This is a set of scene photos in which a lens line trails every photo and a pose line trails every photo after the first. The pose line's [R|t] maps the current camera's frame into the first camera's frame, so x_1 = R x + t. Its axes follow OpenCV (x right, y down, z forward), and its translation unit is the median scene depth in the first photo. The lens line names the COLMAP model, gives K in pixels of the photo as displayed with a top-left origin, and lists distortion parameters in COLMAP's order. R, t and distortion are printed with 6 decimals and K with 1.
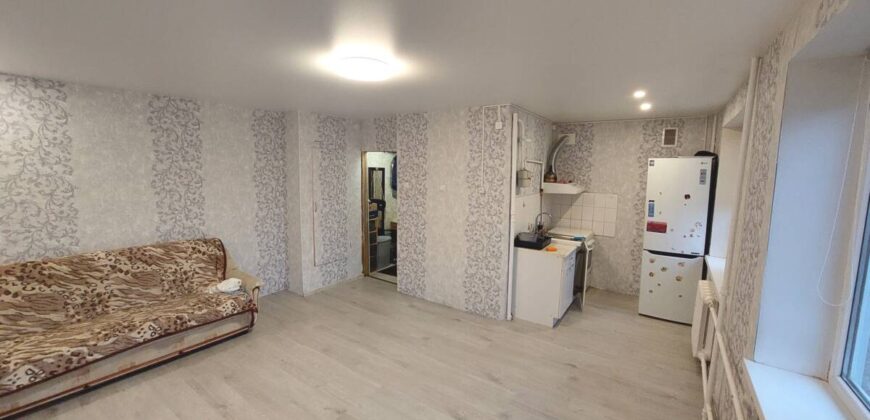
lens RADIAL K [[350.4, 0, 435.3], [0, 350.4, 205.9], [0, 0, 1]] dist [-0.014301, -0.000265]
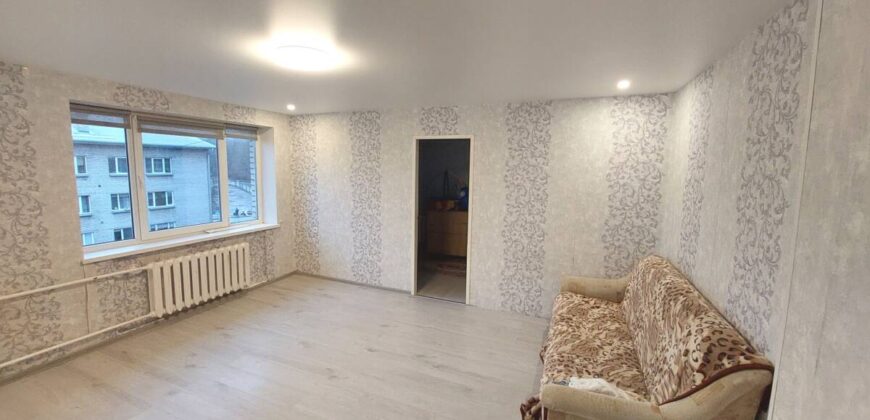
lens RADIAL K [[350.4, 0, 433.0], [0, 350.4, 207.3], [0, 0, 1]] dist [-0.014301, -0.000265]
pose [[-0.978394, -0.007783, -0.206602, -0.207245], [-0.053257, 0.975056, 0.215477, -0.122888], [0.199771, 0.221824, -0.954403, 1.193568]]
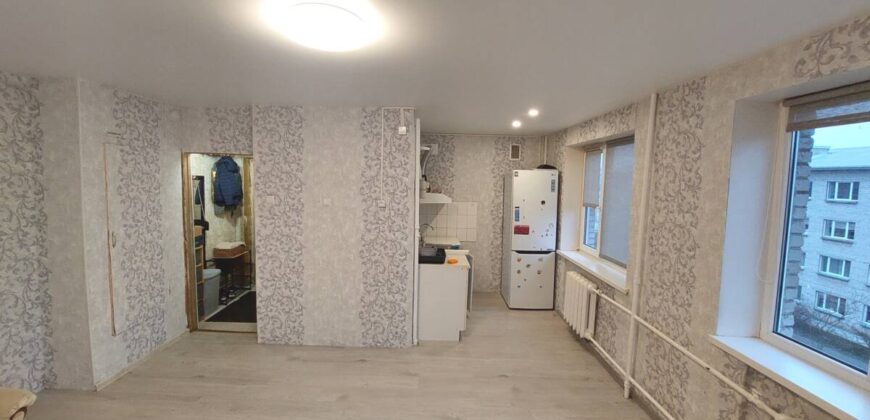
lens RADIAL K [[350.4, 0, 435.7], [0, 350.4, 204.9], [0, 0, 1]] dist [-0.014301, -0.000265]
pose [[0.828439, -0.037543, 0.558820, -0.230667], [0.052718, 0.998548, -0.011069, -0.022913], [-0.557593, 0.038630, 0.829215, 0.195749]]
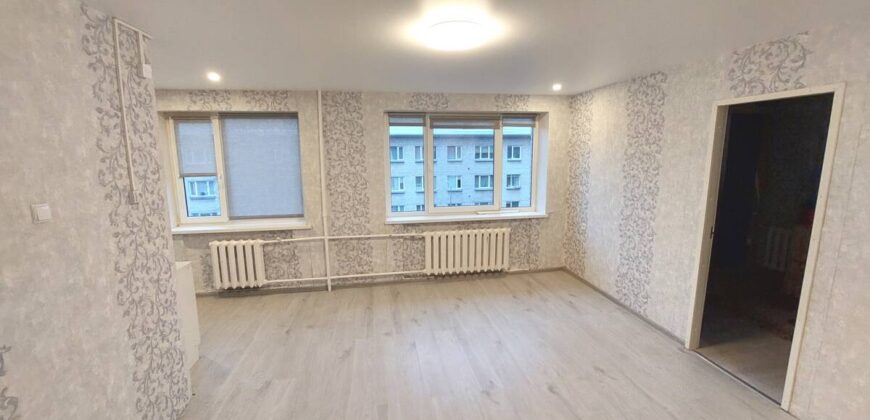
lens RADIAL K [[350.4, 0, 430.0], [0, 350.4, 205.1], [0, 0, 1]] dist [-0.014301, -0.000265]
pose [[-0.691643, -0.118110, 0.712517, -0.477865], [0.079162, 0.968197, 0.237335, -0.109777], [-0.717889, 0.220555, -0.660296, 0.980019]]
